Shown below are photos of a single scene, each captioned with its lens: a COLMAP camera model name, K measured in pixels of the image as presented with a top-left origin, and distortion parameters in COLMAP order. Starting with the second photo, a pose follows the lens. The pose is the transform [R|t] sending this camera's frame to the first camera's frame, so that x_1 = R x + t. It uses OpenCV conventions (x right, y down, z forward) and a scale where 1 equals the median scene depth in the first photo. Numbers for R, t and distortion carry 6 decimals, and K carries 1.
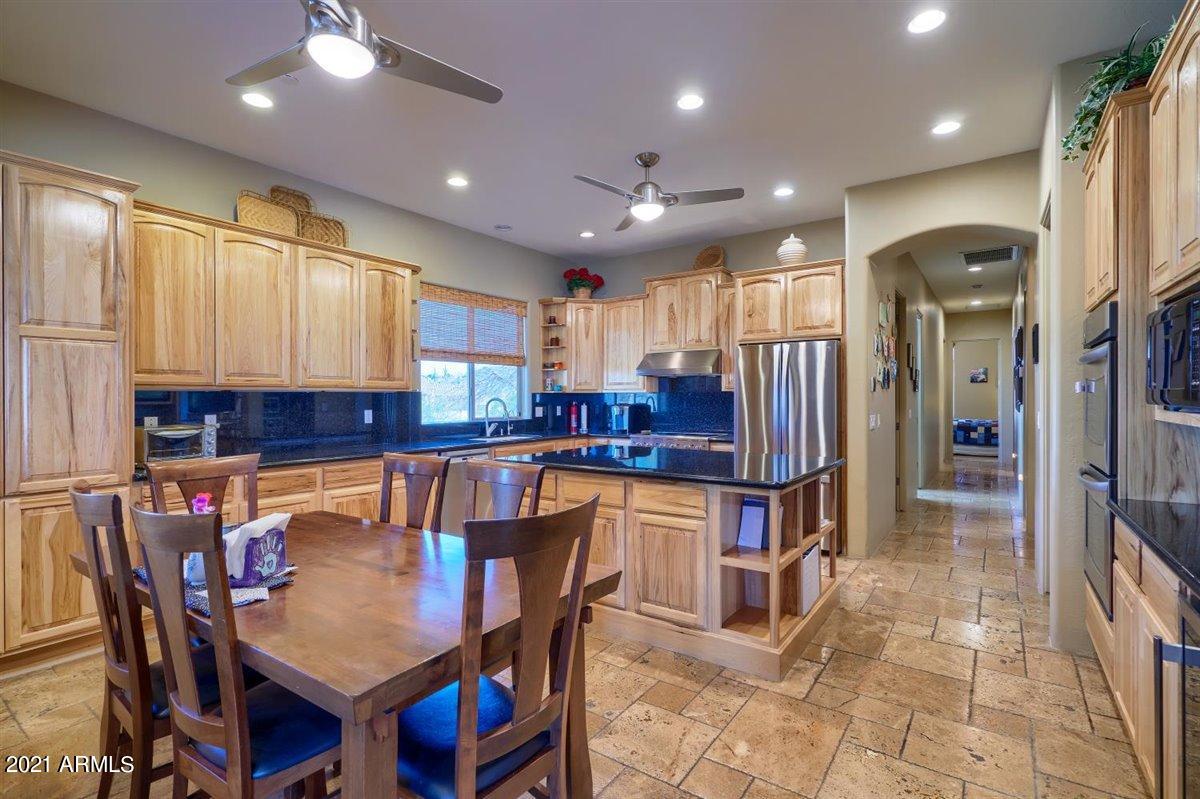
lens RADIAL K [[578.1, 0, 631.8], [0, 578.1, 398.6], [0, 0, 1]] dist [0.005052, 0.000410]
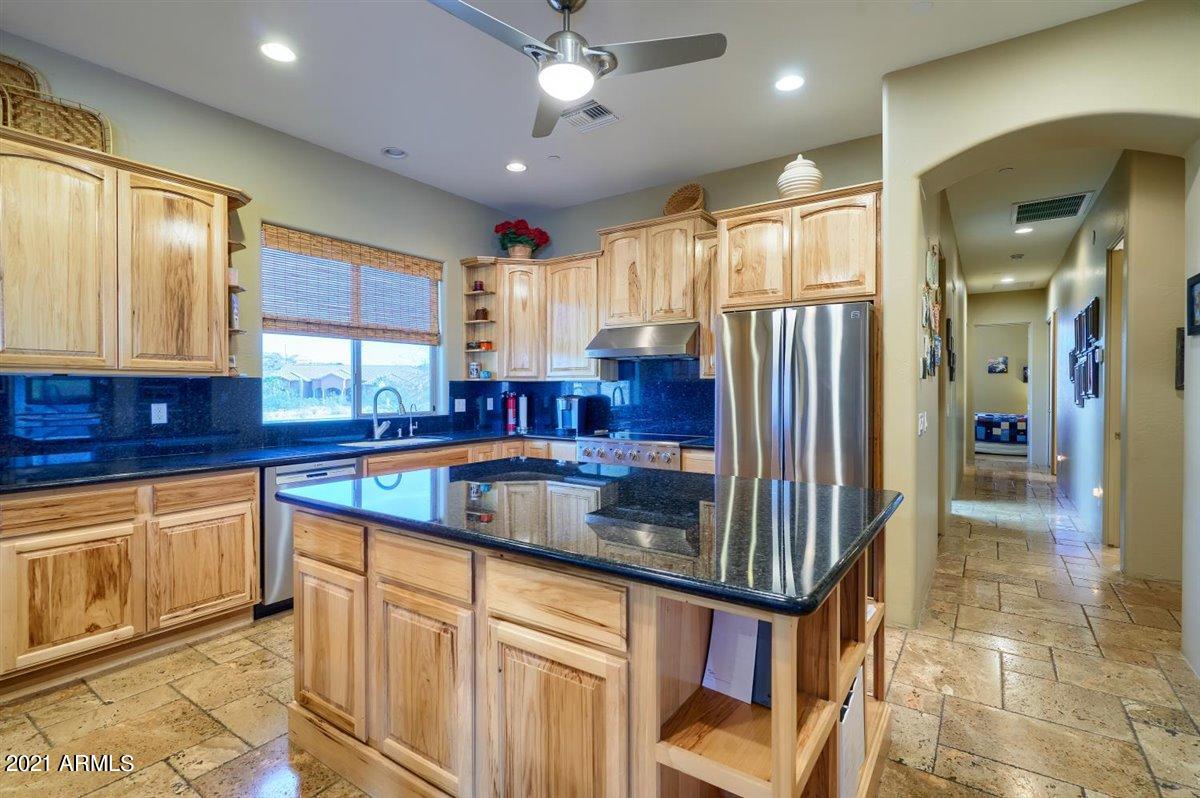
lens RADIAL K [[551.8, 0, 590.9], [0, 551.8, 394.1], [0, 0, 1]] dist [0.005973, -0.001209]
pose [[0.997669, 0.003201, -0.068169, 0.071121], [-0.002666, 0.999965, 0.007940, 0.001740], [0.068192, -0.007739, 0.997642, 0.314688]]
